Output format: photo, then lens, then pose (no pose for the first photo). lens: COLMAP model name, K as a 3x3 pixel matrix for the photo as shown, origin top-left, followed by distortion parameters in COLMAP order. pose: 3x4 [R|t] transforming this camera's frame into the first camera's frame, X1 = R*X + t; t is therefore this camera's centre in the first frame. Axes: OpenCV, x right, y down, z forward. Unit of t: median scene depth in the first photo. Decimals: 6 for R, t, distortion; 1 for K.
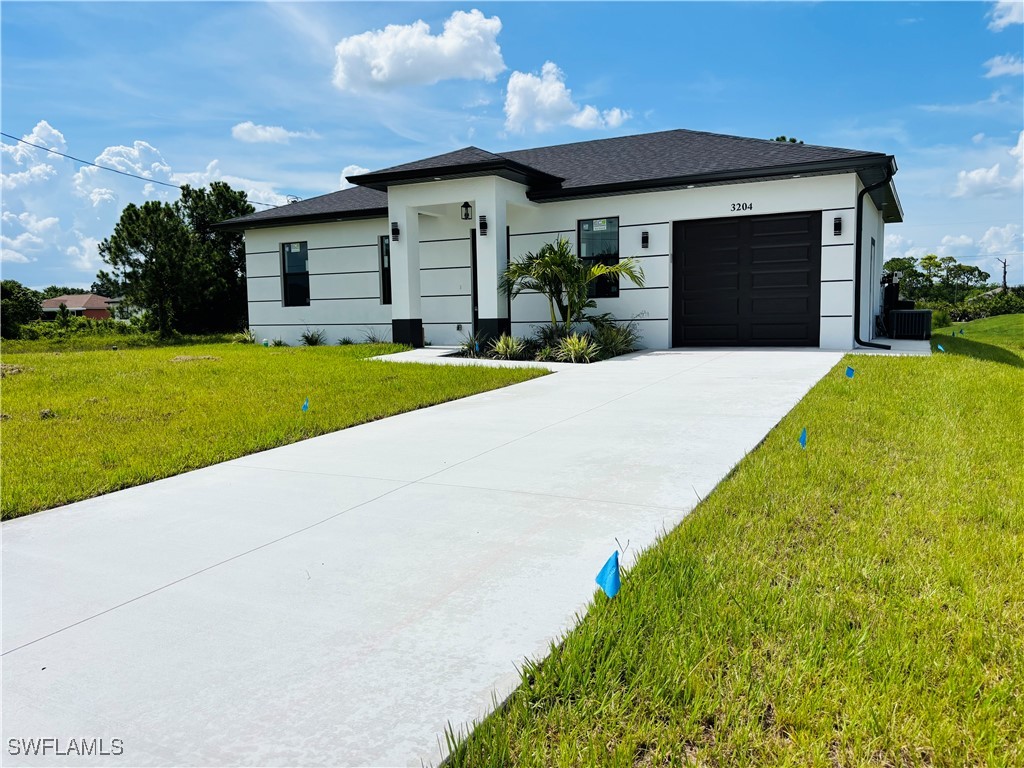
lens RADIAL K [[782.8, 0, 521.7], [0, 782.8, 389.1], [0, 0, 1]] dist [0.041502, -0.044335]
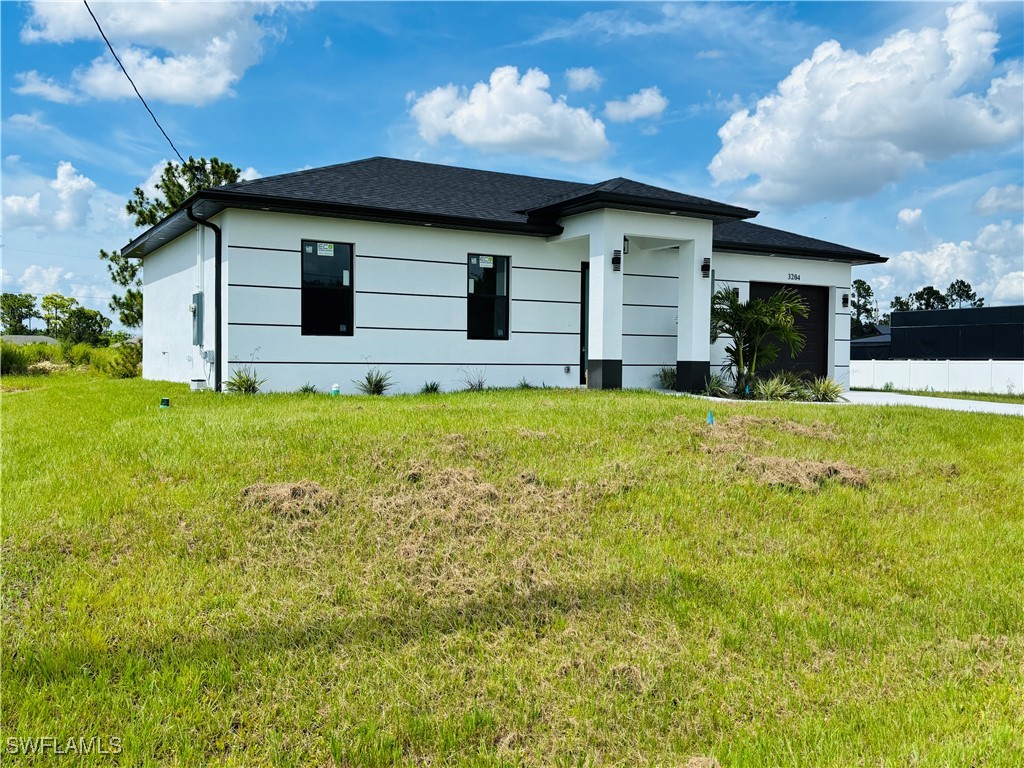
lens RADIAL K [[936.7, 0, 515.2], [0, 936.7, 385.6], [0, 0, 1]] dist [0.062768, 0.000000]
pose [[0.520920, 0.000897, 0.853605, -1.088029], [0.060270, 0.997465, -0.037828, -0.026953], [-0.851475, 0.071152, 0.519545, 0.543483]]
